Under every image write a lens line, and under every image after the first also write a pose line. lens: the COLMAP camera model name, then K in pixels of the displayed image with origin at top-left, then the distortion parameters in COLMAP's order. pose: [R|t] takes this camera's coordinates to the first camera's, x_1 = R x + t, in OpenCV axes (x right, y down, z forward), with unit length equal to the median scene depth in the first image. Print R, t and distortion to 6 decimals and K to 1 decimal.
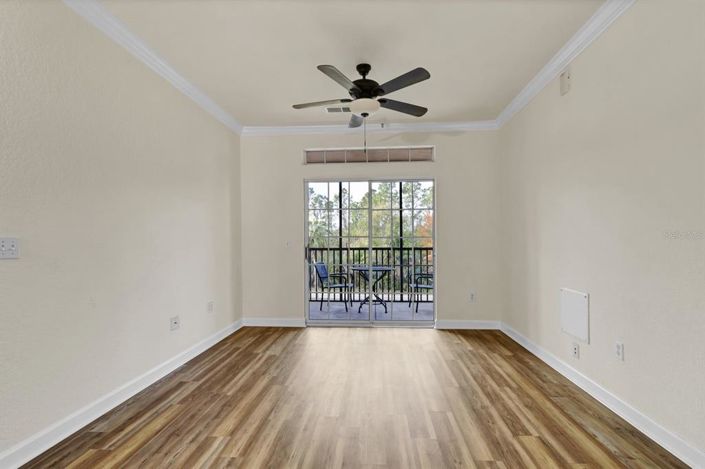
lens RADIAL K [[334.6, 0, 353.4], [0, 334.6, 242.4], [0, 0, 1]] dist [-0.000017, 0.000016]
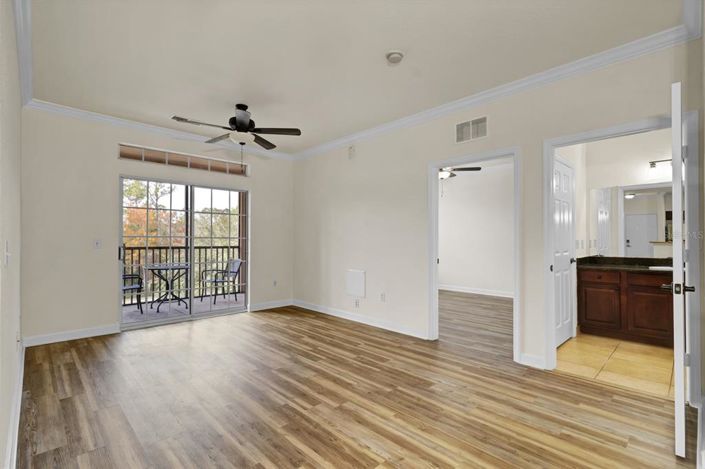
lens RADIAL K [[330.6, 0, 352.5], [0, 330.6, 234.5], [0, 0, 1]] dist [0.003639, -0.000467]
pose [[0.670031, 0.019411, 0.742080, -0.573328], [-0.006415, 0.999772, -0.020359, -0.008085], [-0.742306, 0.008881, 0.670003, -0.149071]]
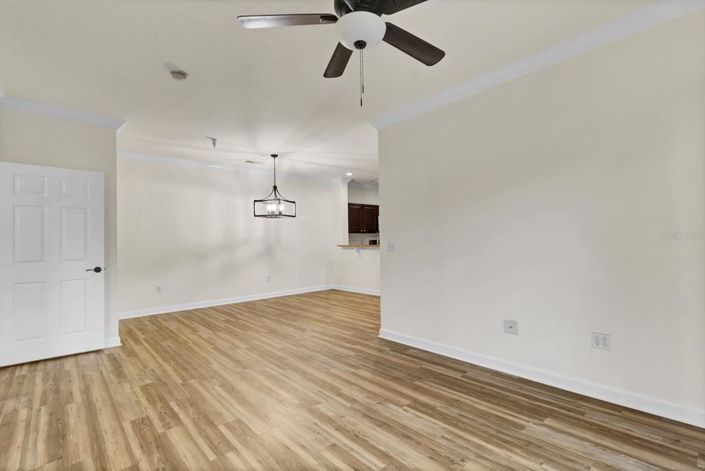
lens RADIAL K [[330.6, 0, 352.5], [0, 330.6, 235.5], [0, 0, 1]] dist [0.003639, -0.000467]
pose [[-0.694457, 0.008584, -0.719483, 0.447377], [0.022230, 0.999707, -0.009529, -0.021206], [0.719191, -0.022611, -0.694445, 1.294789]]
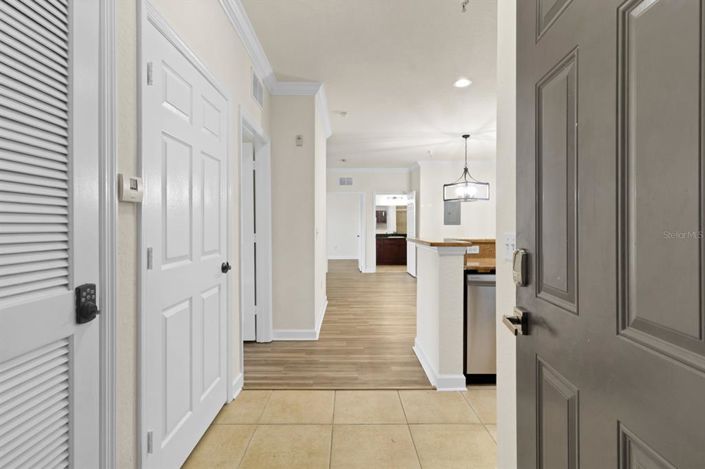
lens RADIAL K [[329.6, 0, 351.0], [0, 329.6, 225.9], [0, 0, 1]] dist [0.000928, -0.000094]
pose [[-0.079083, 0.004975, 0.996856, -2.262898], [-0.000026, 0.999988, -0.004992, -0.004919], [-0.996868, -0.000421, -0.079082, 0.484992]]
